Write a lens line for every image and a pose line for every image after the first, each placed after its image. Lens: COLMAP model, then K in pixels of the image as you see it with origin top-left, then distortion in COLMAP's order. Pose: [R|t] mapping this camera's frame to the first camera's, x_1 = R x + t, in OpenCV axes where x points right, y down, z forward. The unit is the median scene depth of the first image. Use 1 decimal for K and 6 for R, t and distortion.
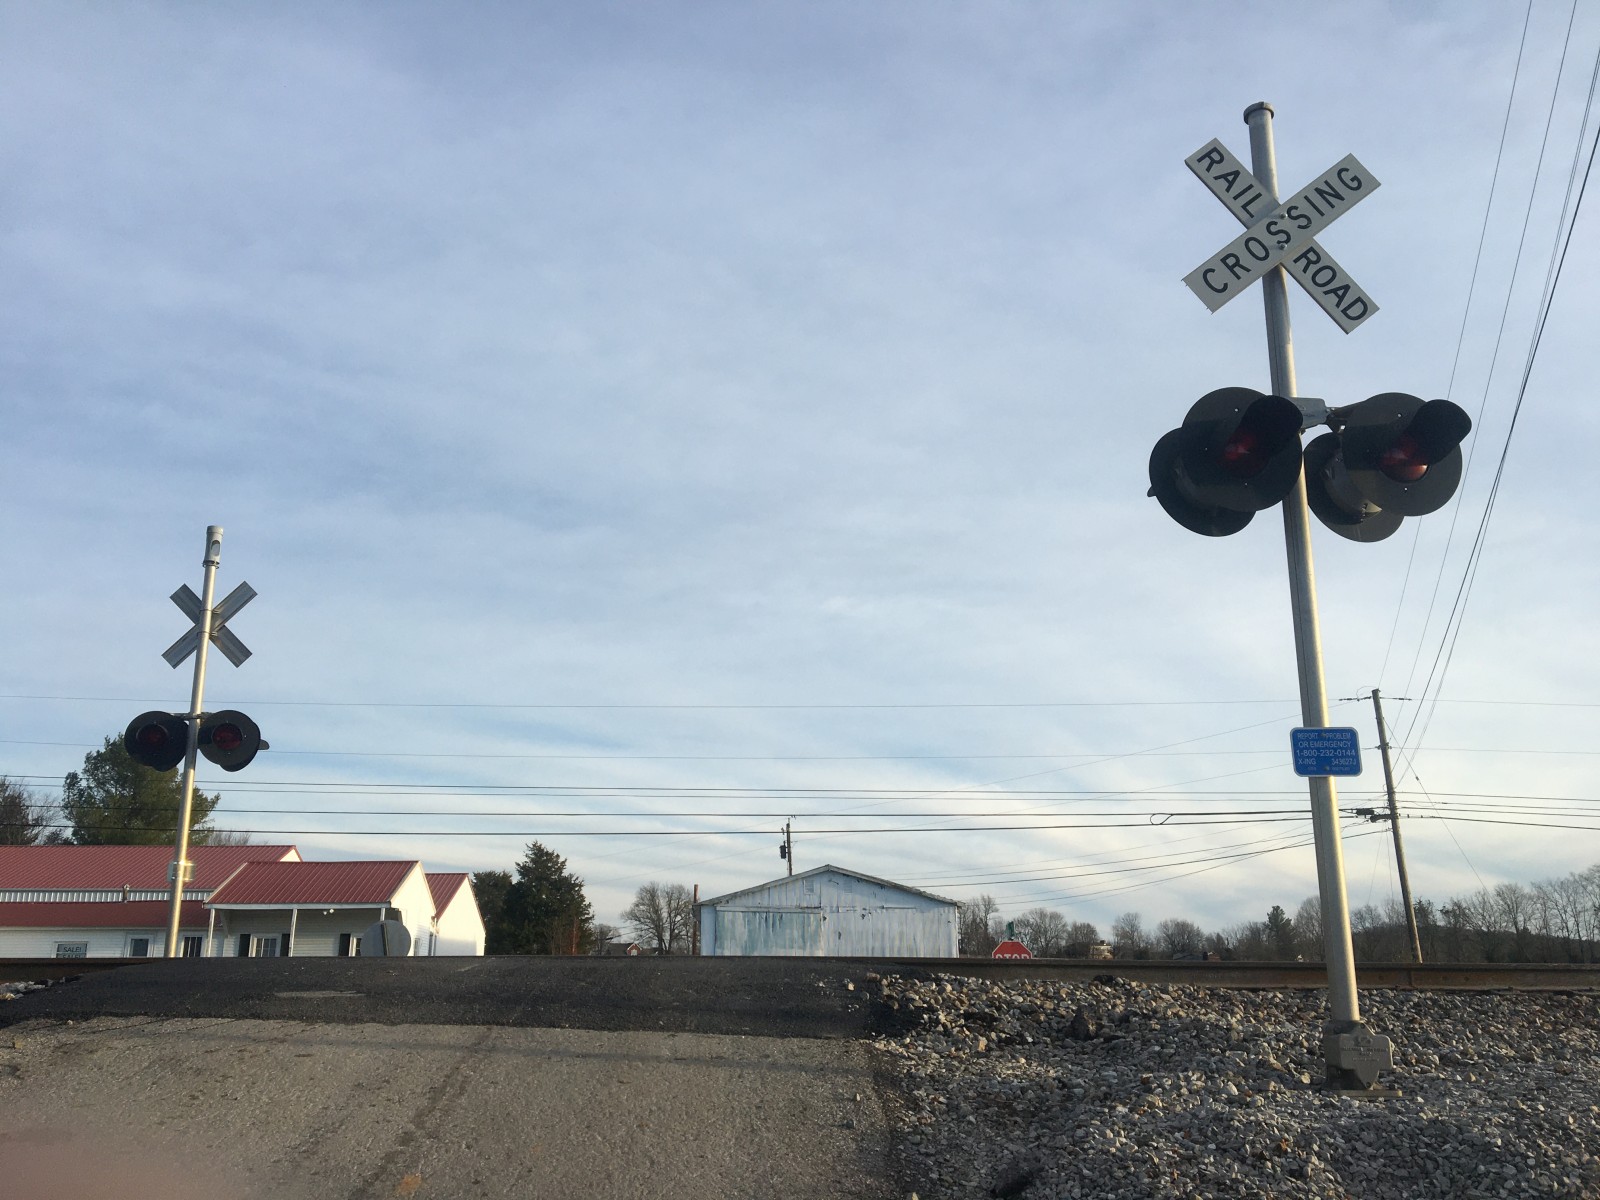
lens RADIAL K [[1342.0, 0, 778.7], [0, 1342.0, 608.6], [0, 0, 1]] dist [0.068131, -0.115569]
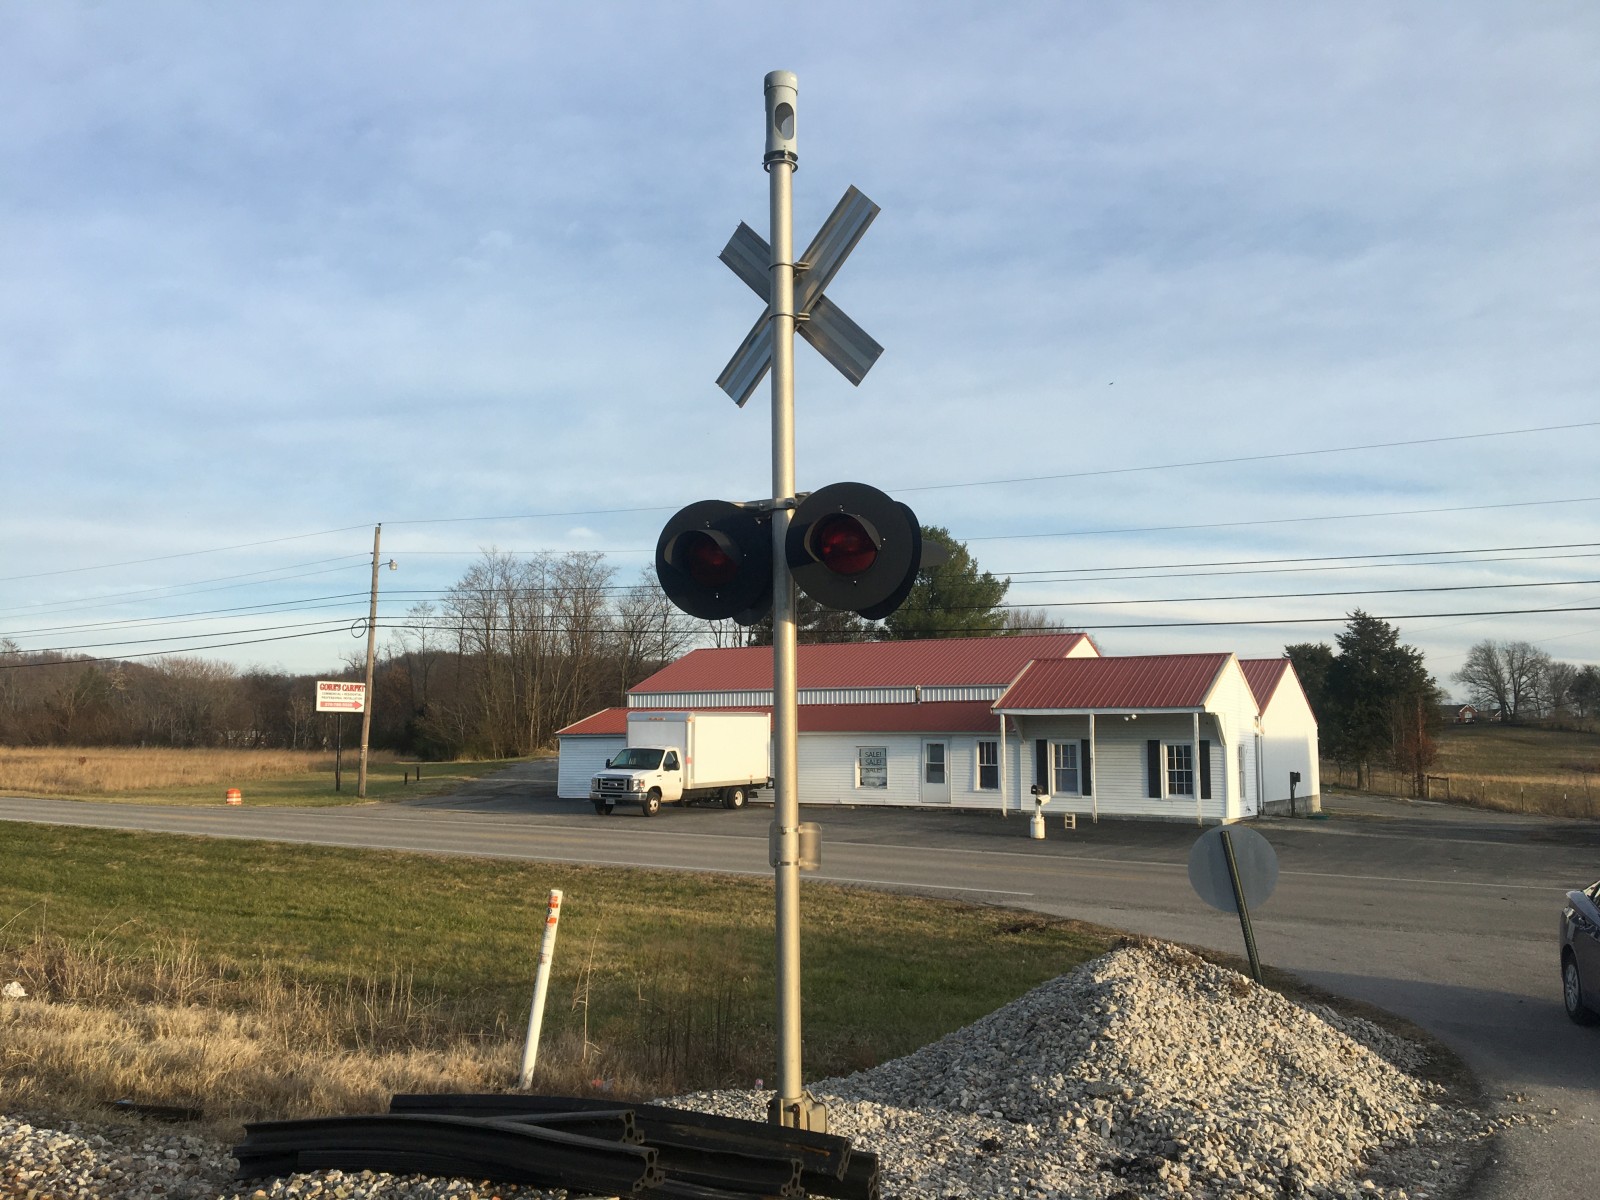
lens RADIAL K [[1363.7, 0, 792.9], [0, 1363.7, 602.4], [0, 0, 1]] dist [0.092310, -0.151132]
pose [[0.848994, -0.052086, -0.525829, -0.293152], [0.138680, 0.982210, 0.126617, 0.083240], [0.509879, -0.180419, 0.841114, 0.939219]]
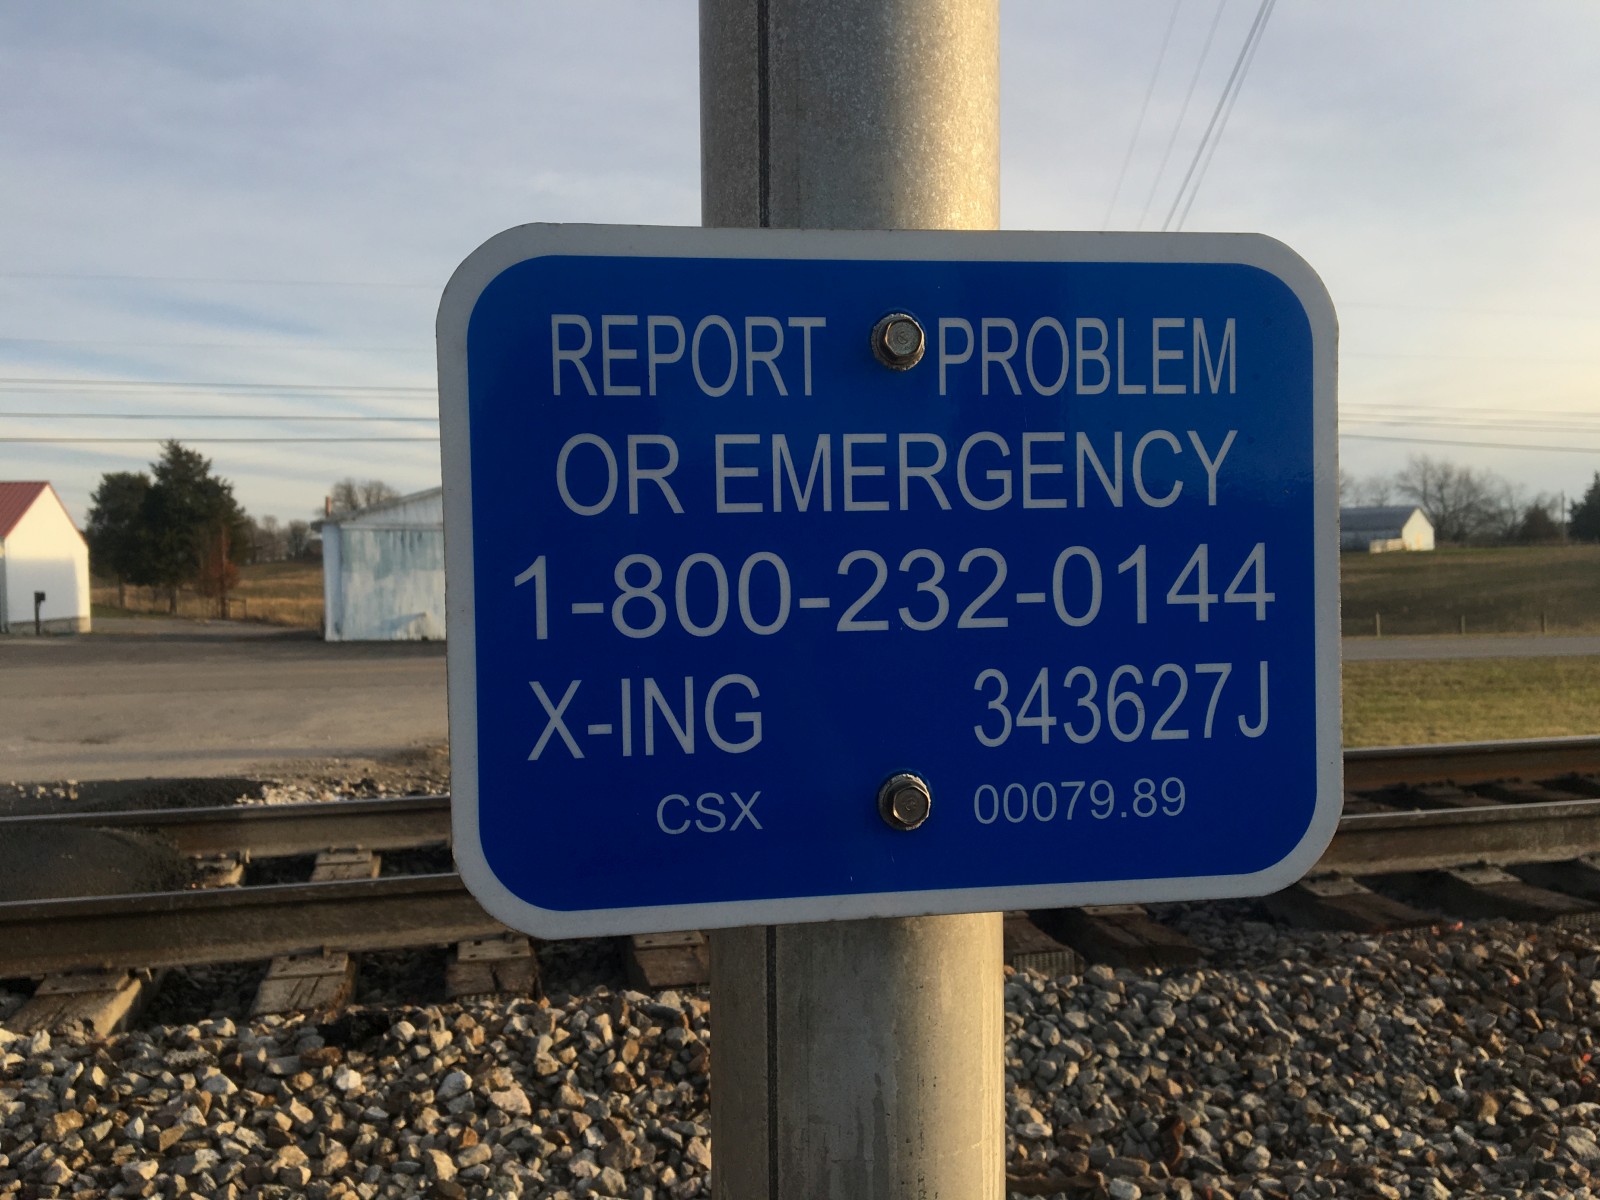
lens RADIAL K [[1363.7, 0, 792.9], [0, 1363.7, 602.4], [0, 0, 1]] dist [0.092310, -0.151132]
pose [[0.976414, -0.027090, 0.214200, 0.233168], [-0.035912, 0.957900, 0.284846, 0.052666], [-0.212898, -0.285820, 0.934335, 0.568503]]
